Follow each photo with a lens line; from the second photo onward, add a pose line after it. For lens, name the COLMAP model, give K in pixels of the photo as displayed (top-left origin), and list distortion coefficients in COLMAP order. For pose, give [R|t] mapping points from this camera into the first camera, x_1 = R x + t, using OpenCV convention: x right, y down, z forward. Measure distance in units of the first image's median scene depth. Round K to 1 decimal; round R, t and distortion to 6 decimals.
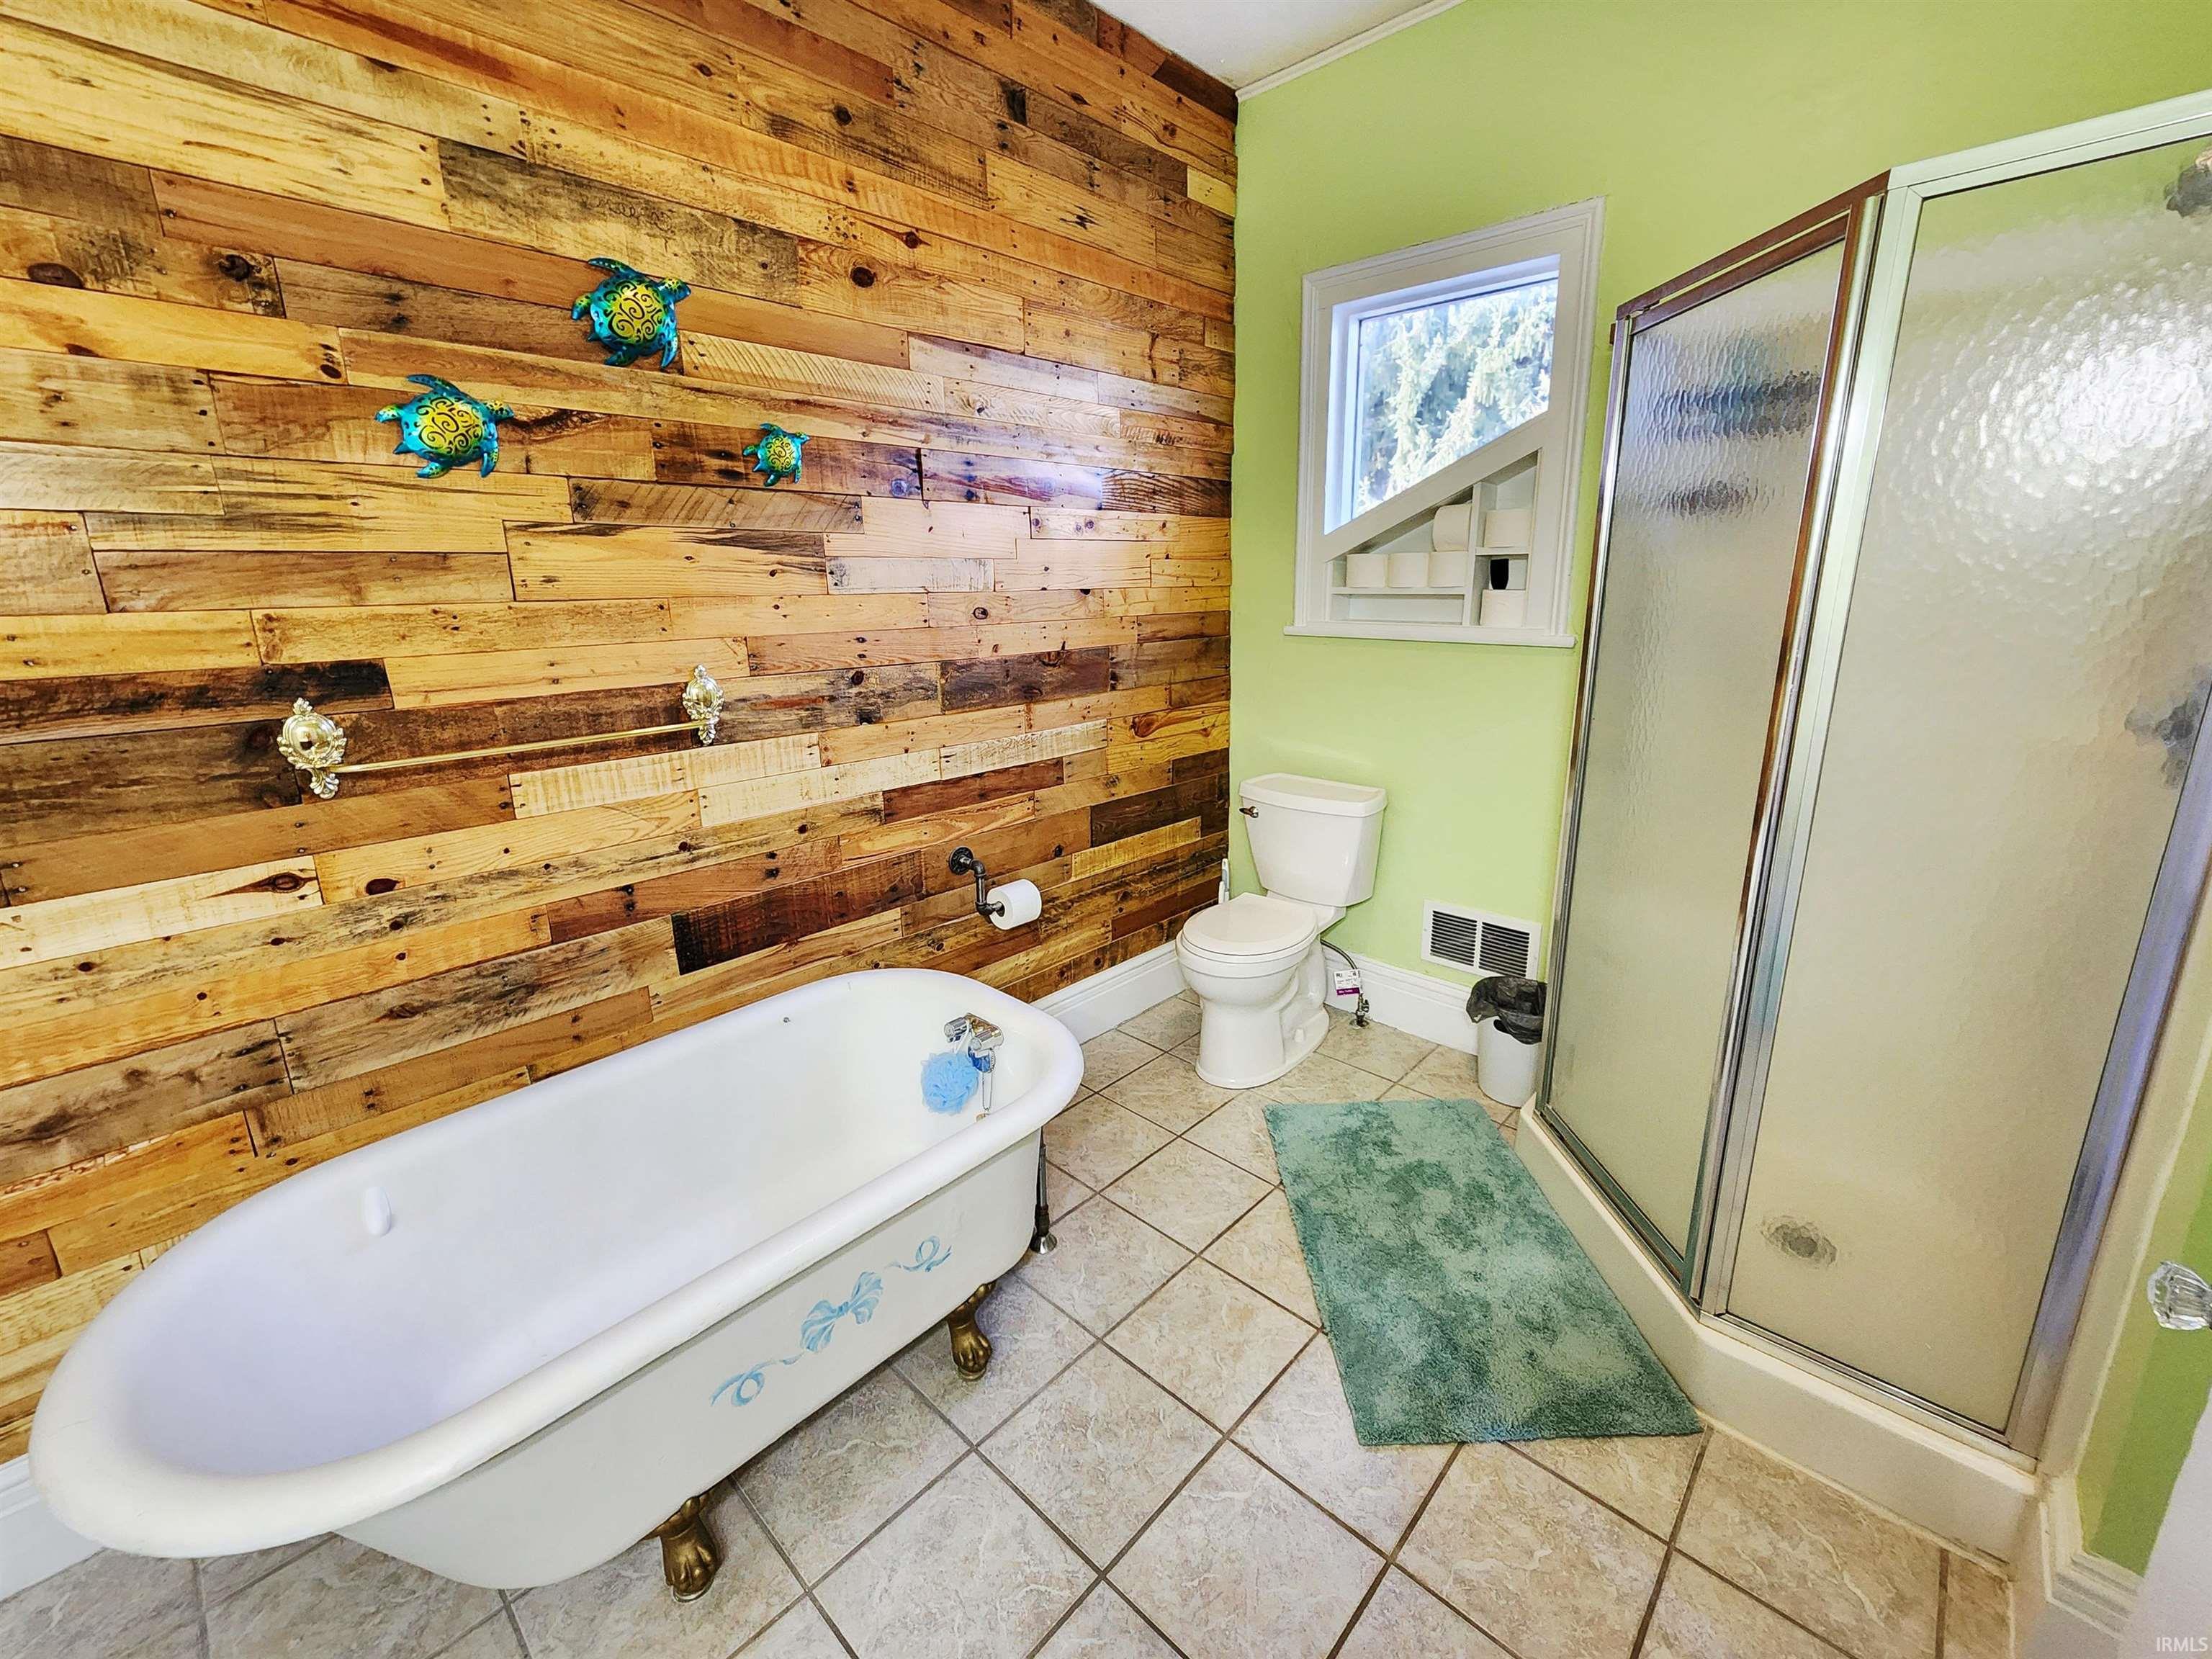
lens RADIAL K [[905.8, 0, 1128.0], [0, 905.8, 827.3], [0, 0, 1]] dist [-0.002692, 0.000788]
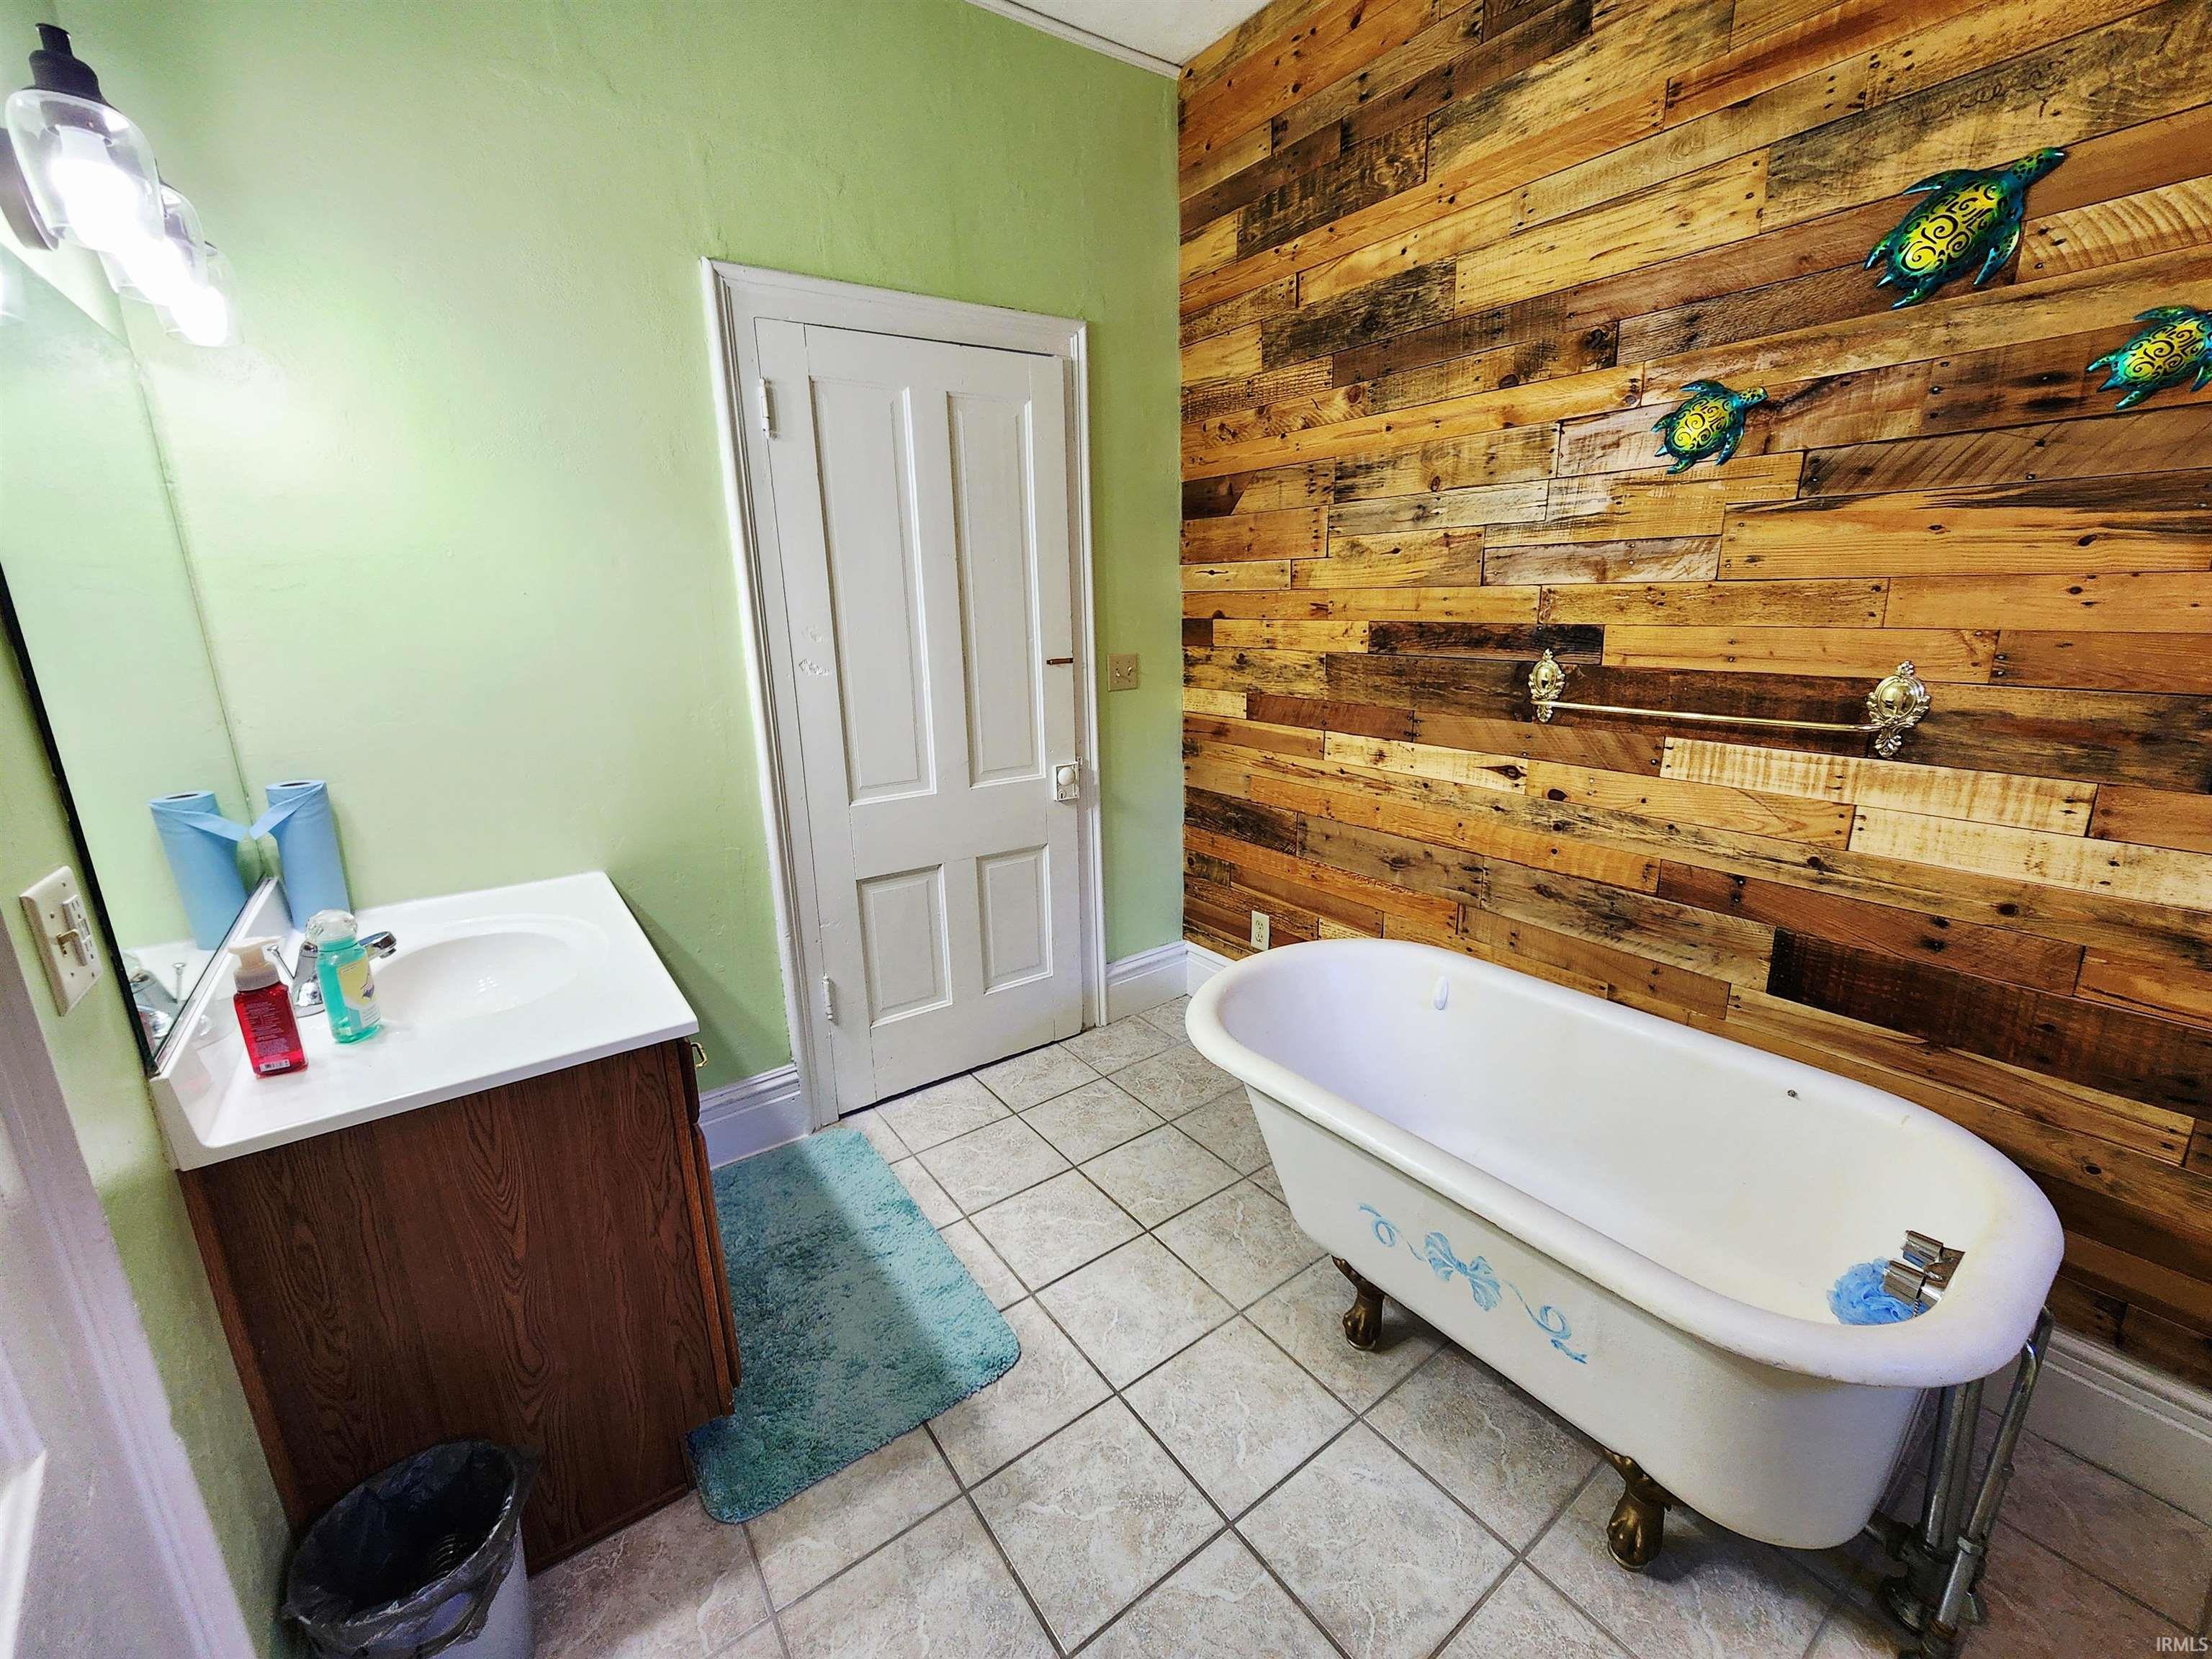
lens RADIAL K [[905.8, 0, 1124.4], [0, 905.8, 823.0], [0, 0, 1]] dist [-0.002692, 0.000788]
pose [[-0.189126, 0.272911, -0.943266, 0.502860], [-0.222946, 0.923582, 0.311917, -0.153752], [0.956309, 0.269289, -0.113829, 0.502410]]
